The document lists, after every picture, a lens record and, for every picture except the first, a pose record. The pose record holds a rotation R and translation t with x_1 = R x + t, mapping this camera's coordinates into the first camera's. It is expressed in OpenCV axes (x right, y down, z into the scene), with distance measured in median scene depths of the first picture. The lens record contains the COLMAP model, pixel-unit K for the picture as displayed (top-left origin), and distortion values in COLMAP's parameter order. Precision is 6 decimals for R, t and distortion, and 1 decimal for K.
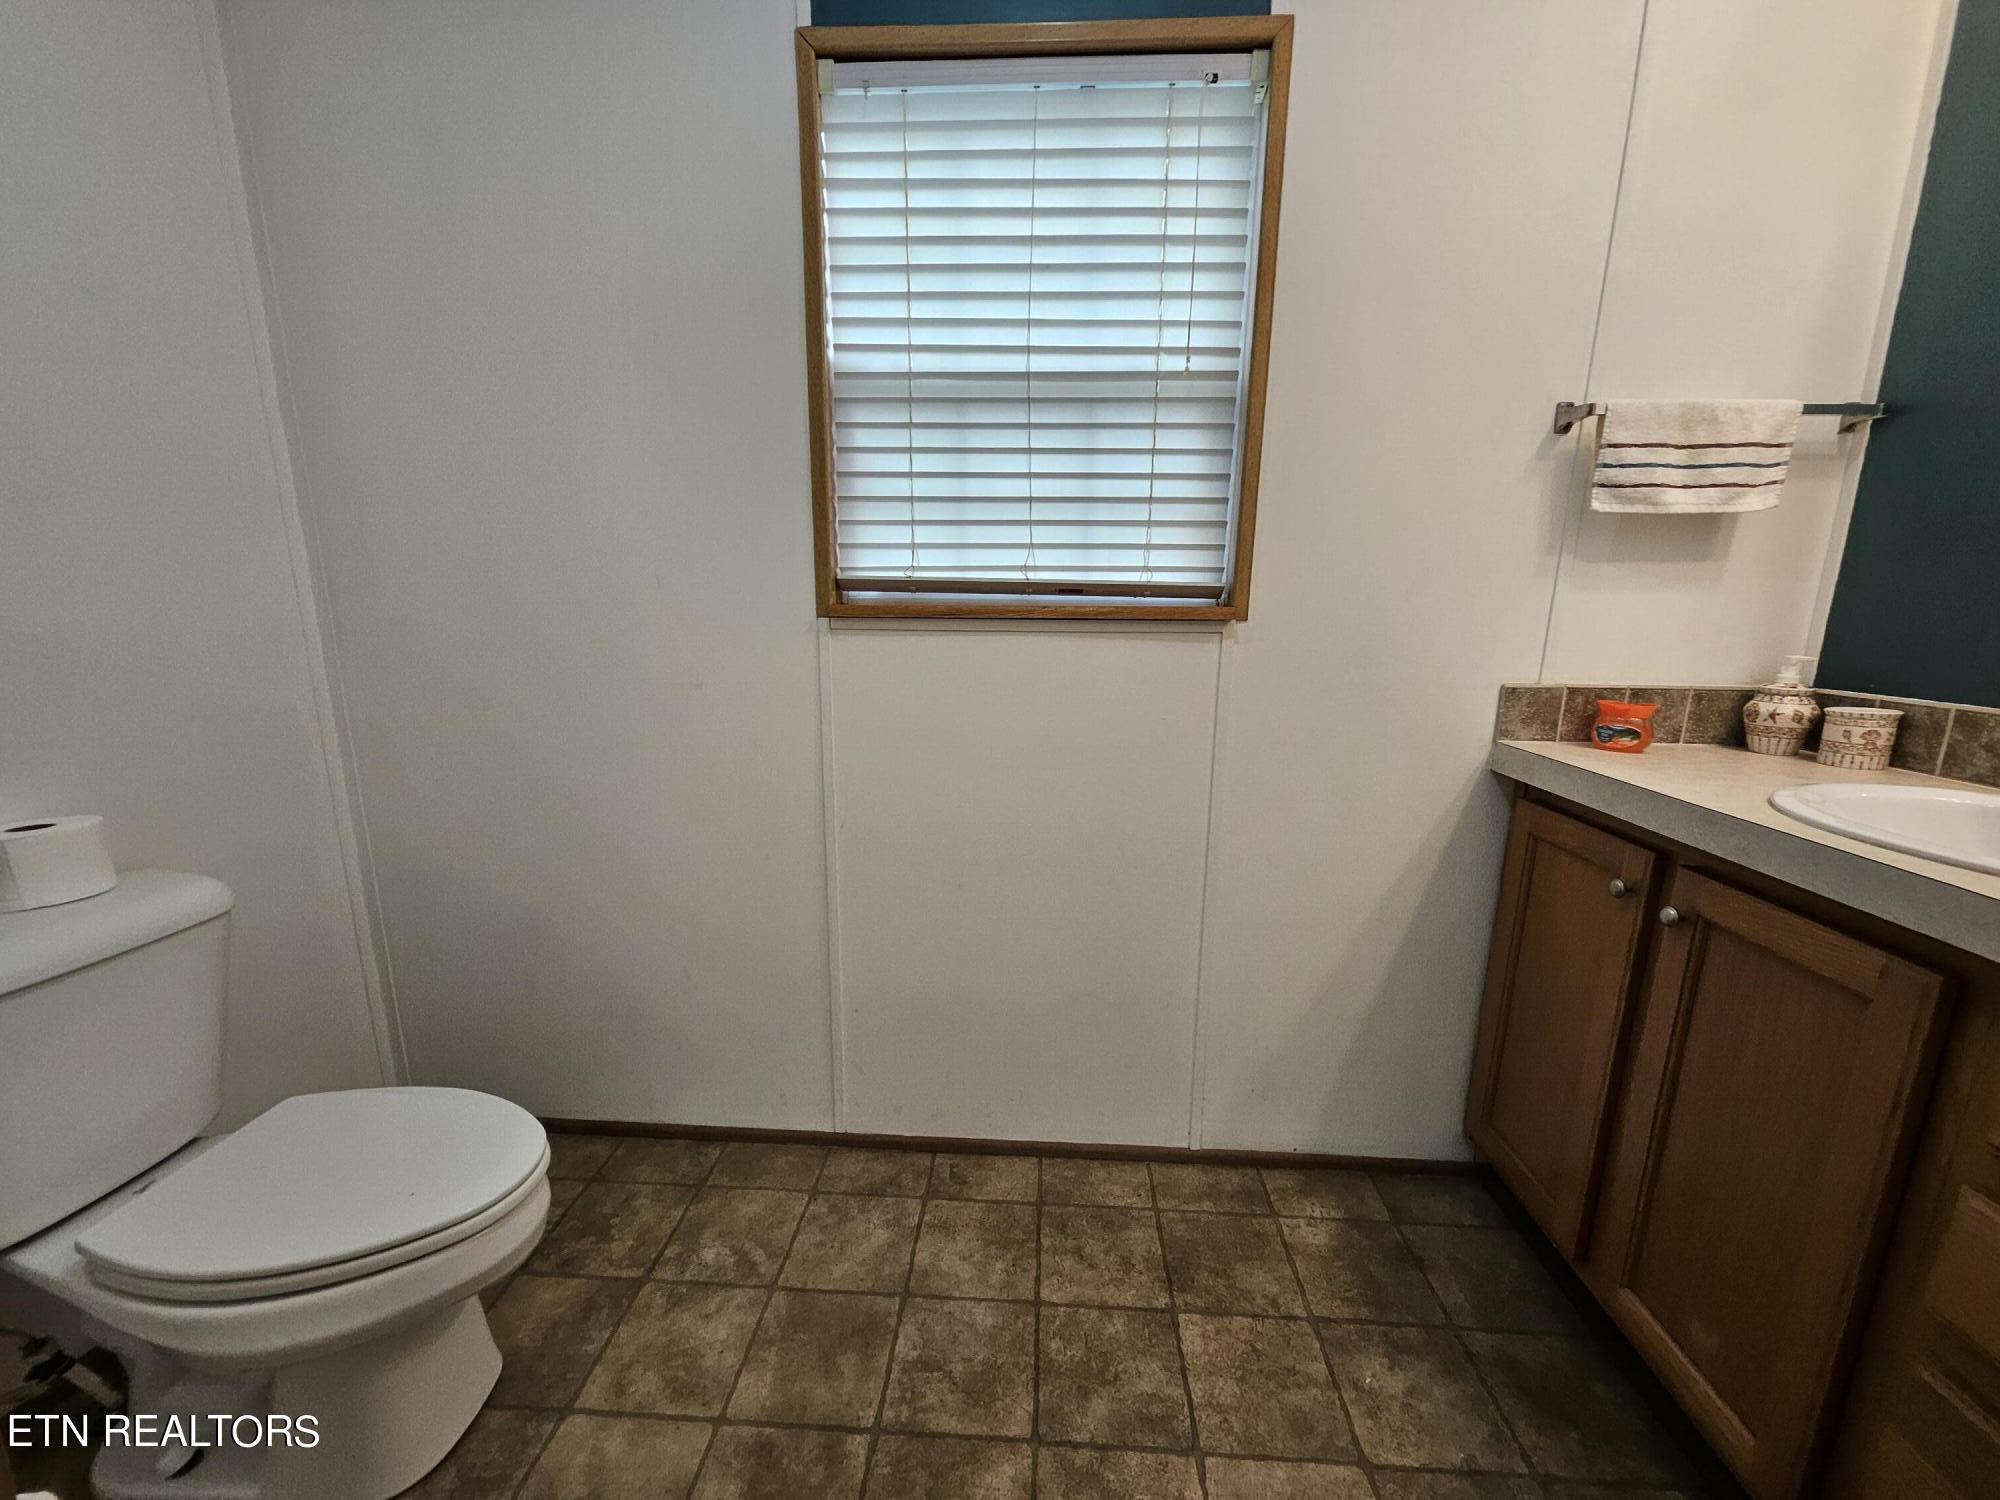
lens RADIAL K [[795.9, 0, 1006.2], [0, 795.9, 773.0], [0, 0, 1]] dist [0.022782, -0.010036]
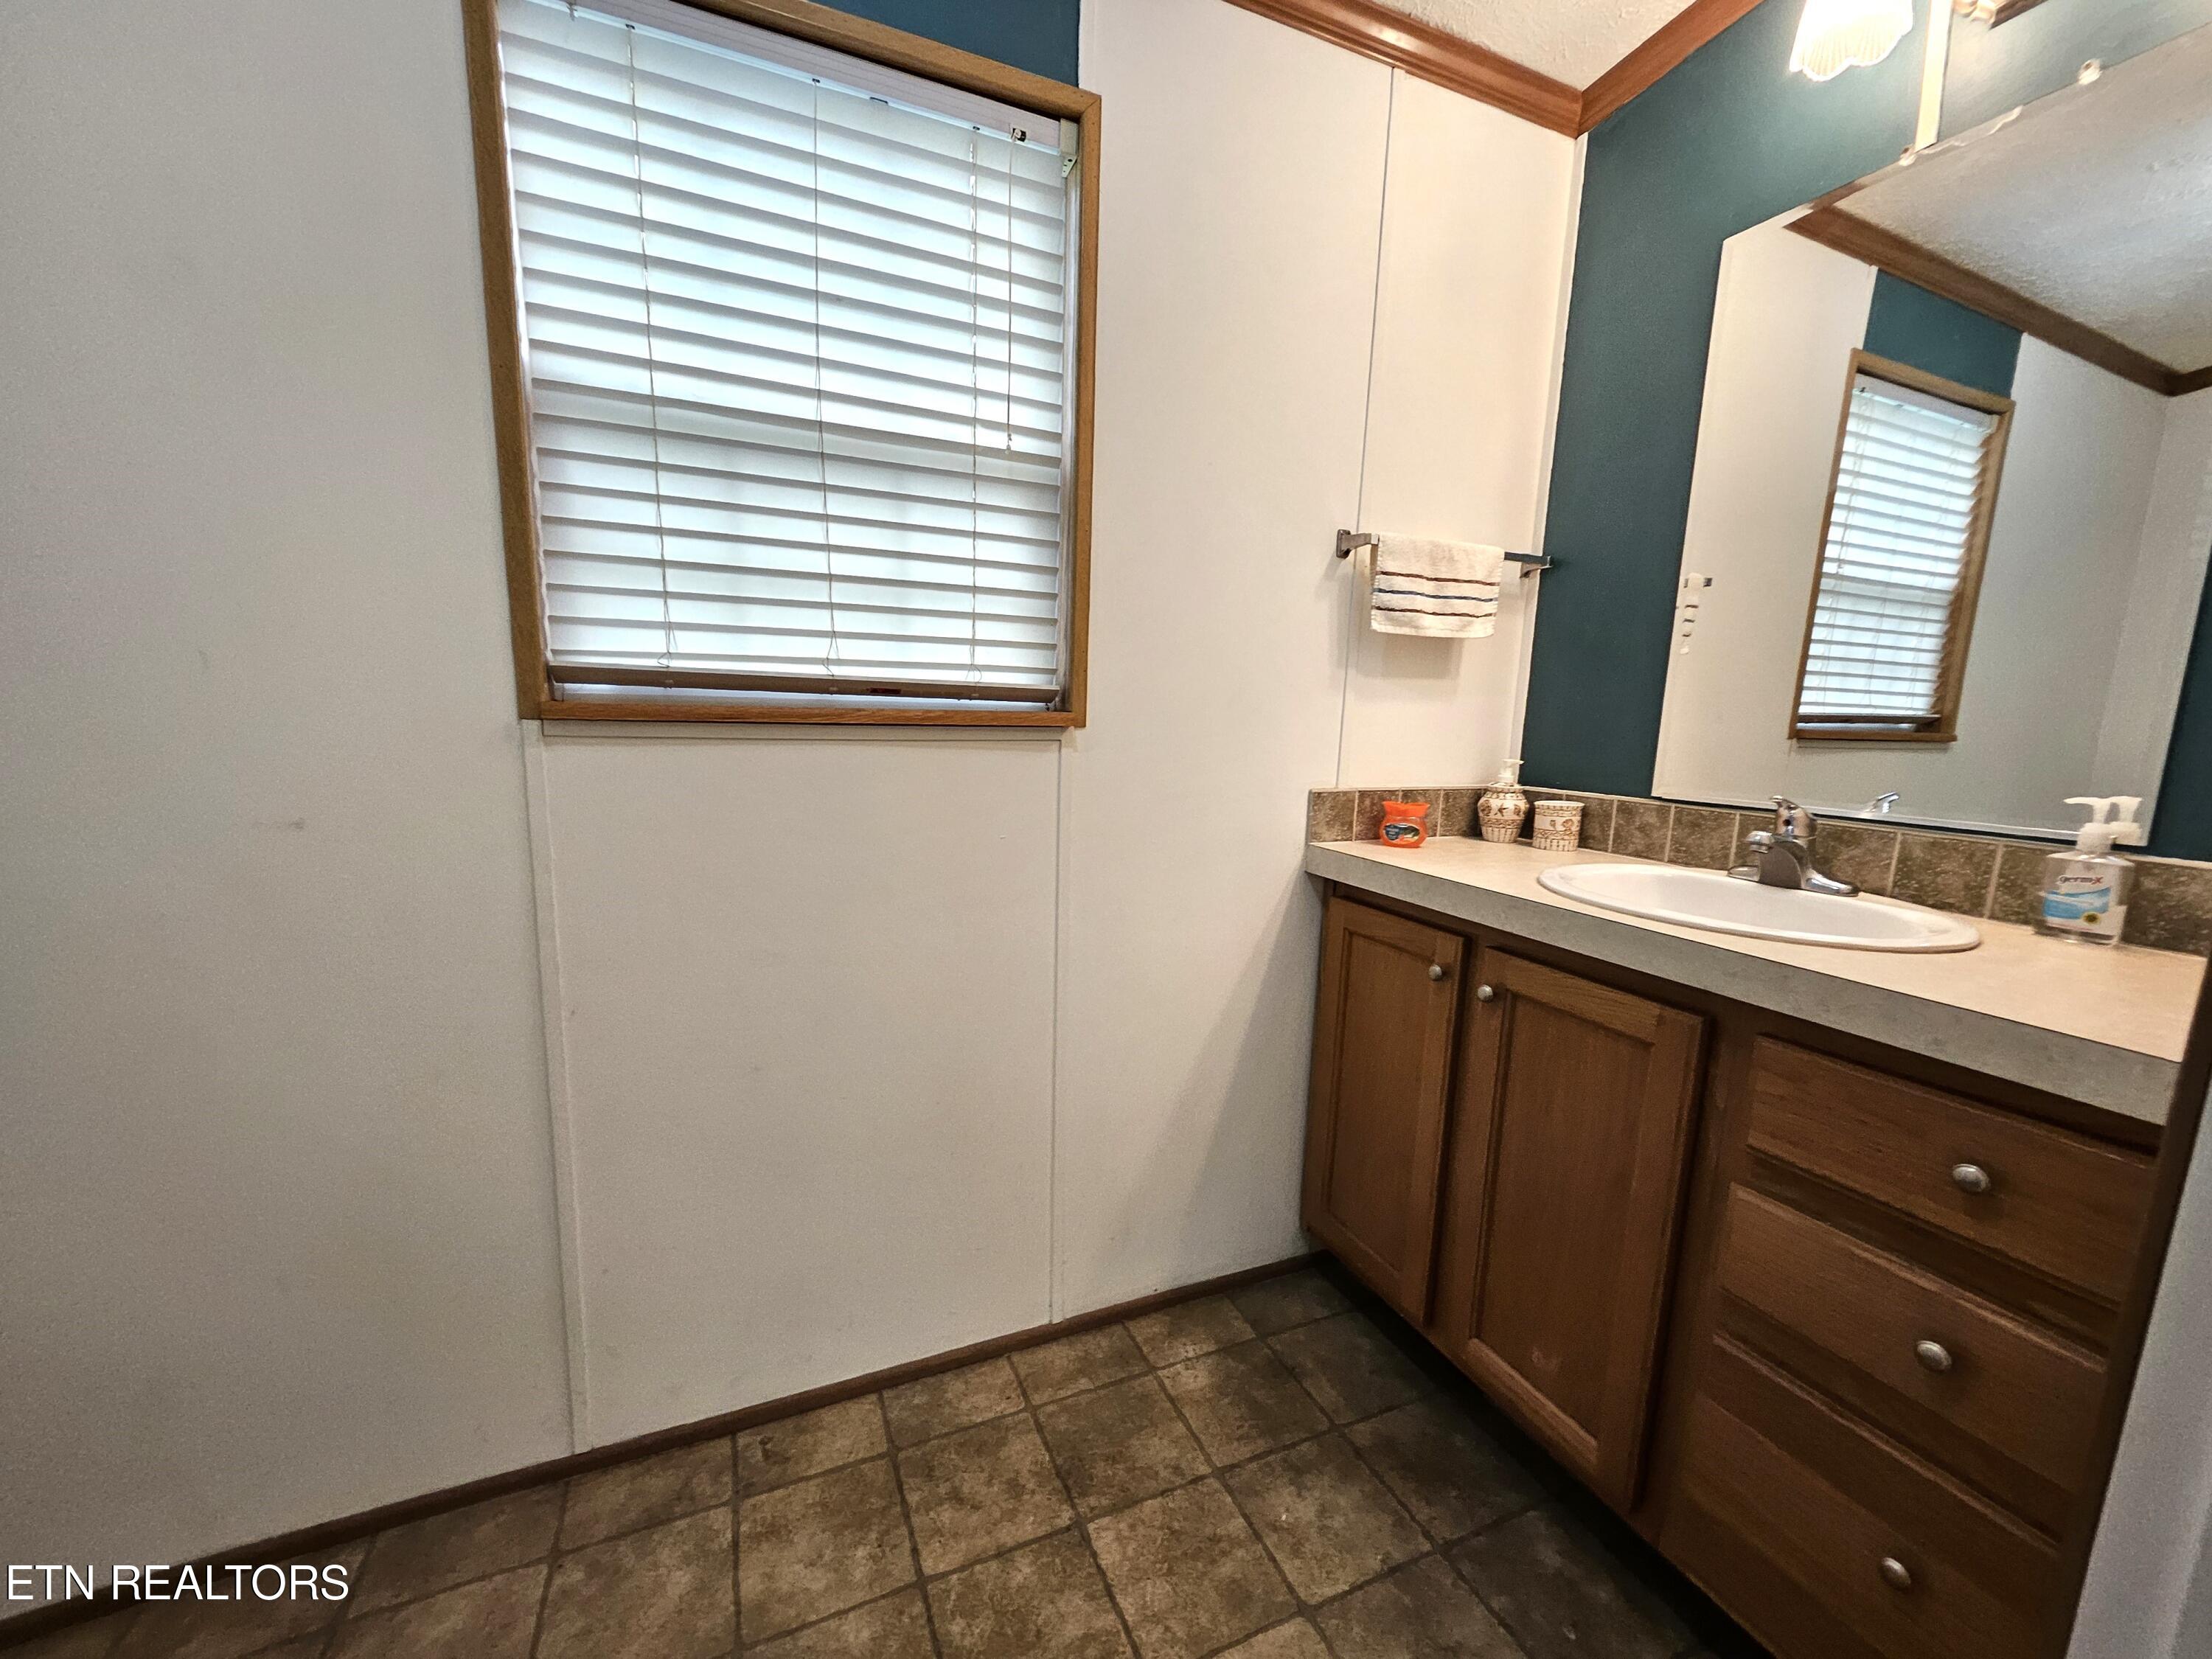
lens RADIAL K [[880.3, 0, 1112.9], [0, 880.3, 854.9], [0, 0, 1]] dist [0.022782, -0.010036]
pose [[0.892453, -0.061472, 0.446933, -0.138520], [0.078044, 0.996774, -0.018742, -0.024404], [-0.444339, 0.051607, 0.894371, 0.090494]]
